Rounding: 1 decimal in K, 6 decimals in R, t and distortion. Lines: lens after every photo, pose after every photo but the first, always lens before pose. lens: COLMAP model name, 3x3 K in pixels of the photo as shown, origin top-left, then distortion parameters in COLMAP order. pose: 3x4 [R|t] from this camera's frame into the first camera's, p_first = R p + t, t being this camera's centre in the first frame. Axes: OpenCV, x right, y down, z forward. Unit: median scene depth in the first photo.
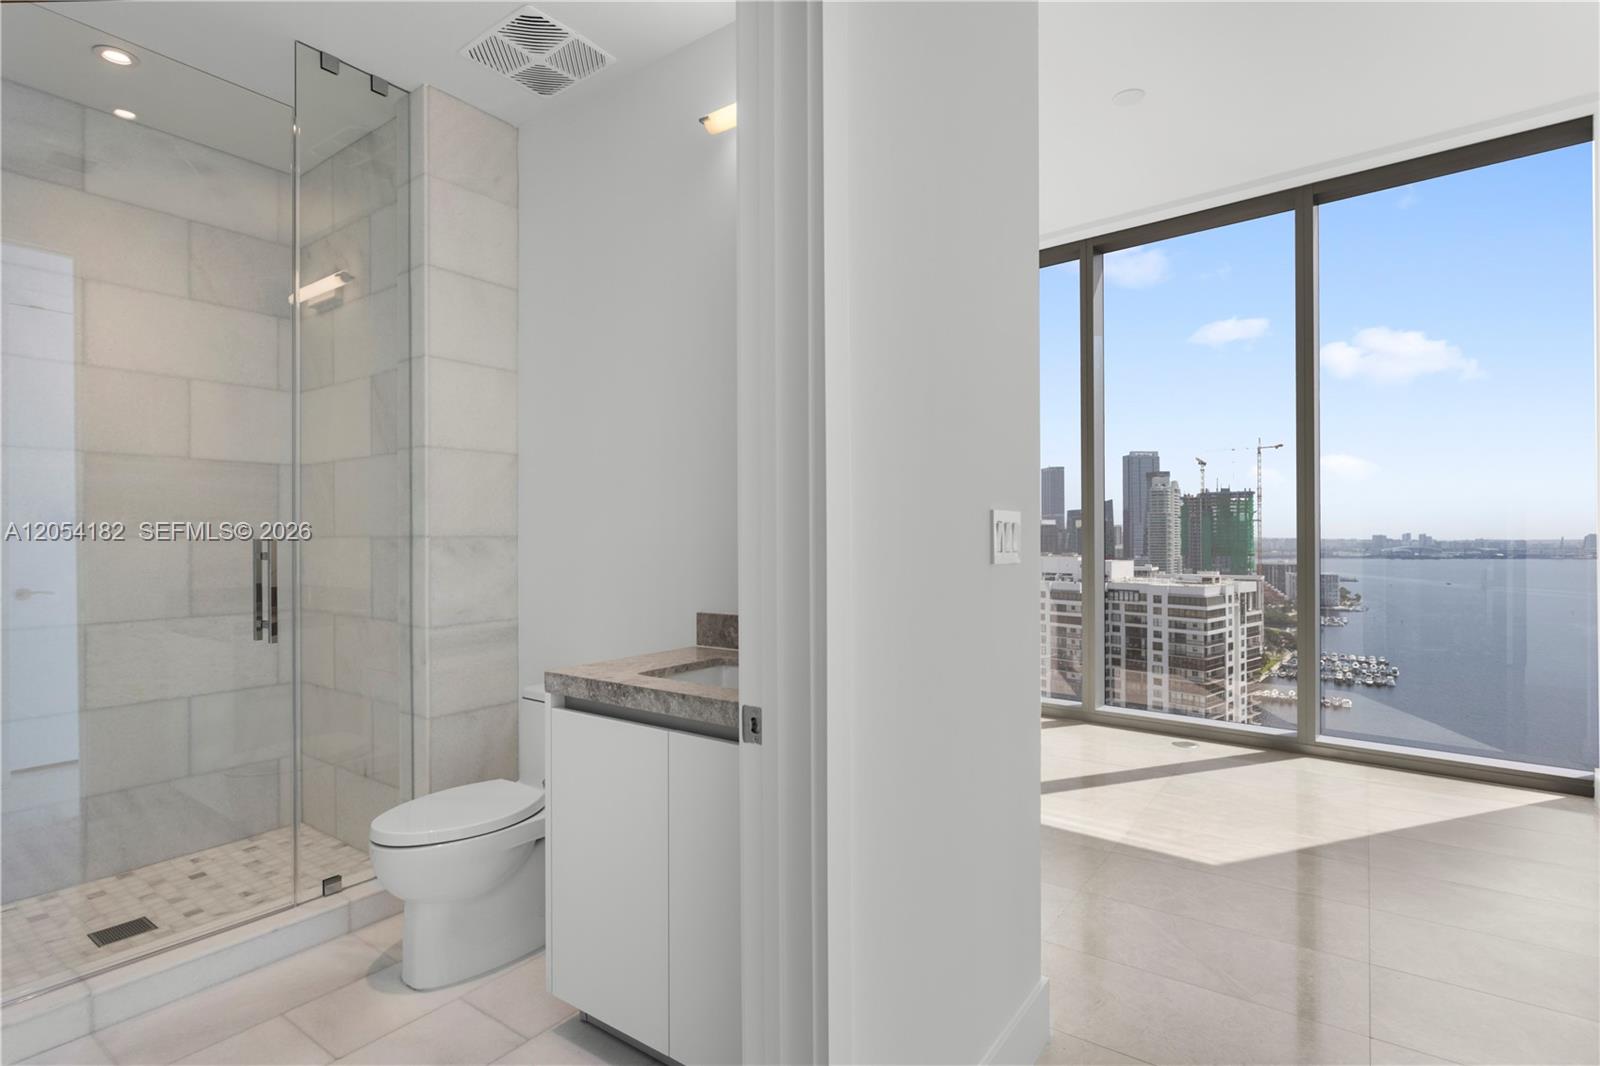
lens RADIAL K [[800.7, 0, 800.0], [0, 800.7, 533.0], [0, 0, 1]] dist [0.002306, 0.000334]
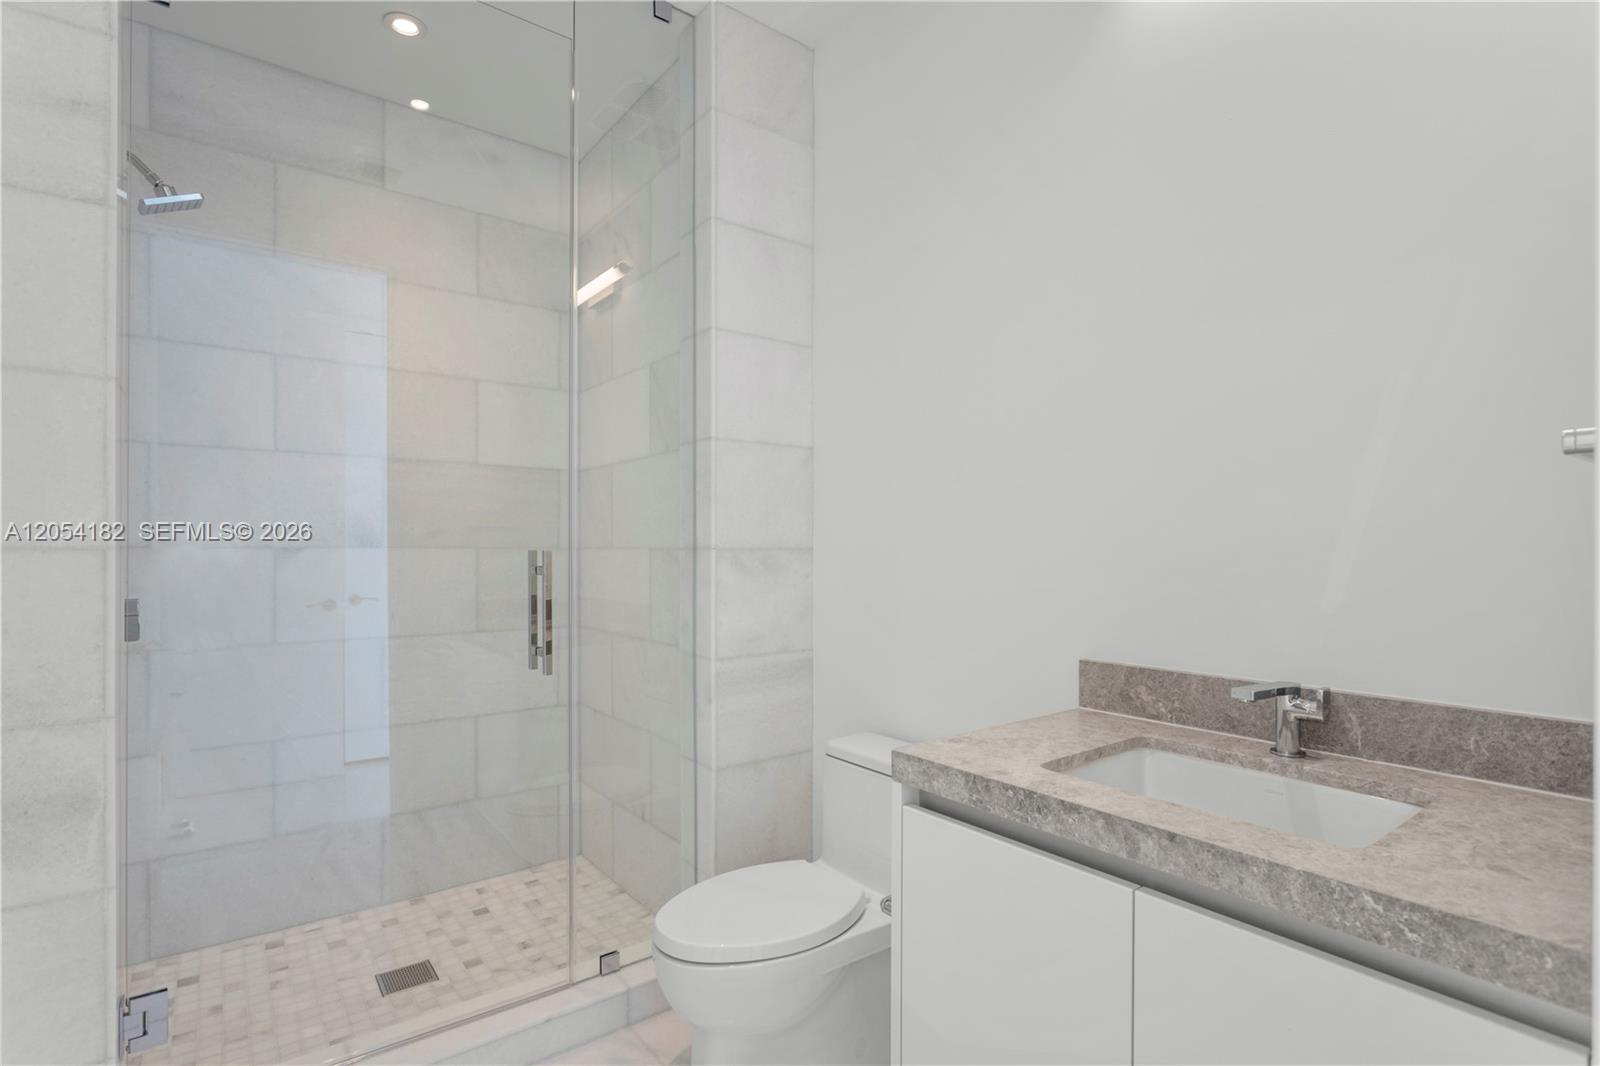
lens RADIAL K [[777.5, 0, 800.3], [0, 777.5, 548.3], [0, 0, 1]] dist [-0.001272, -0.000060]
pose [[0.959106, 0.005187, -0.282999, -0.150992], [-0.004256, 0.999983, 0.003906, 0.001222], [0.283014, -0.002542, 0.959112, 0.254918]]
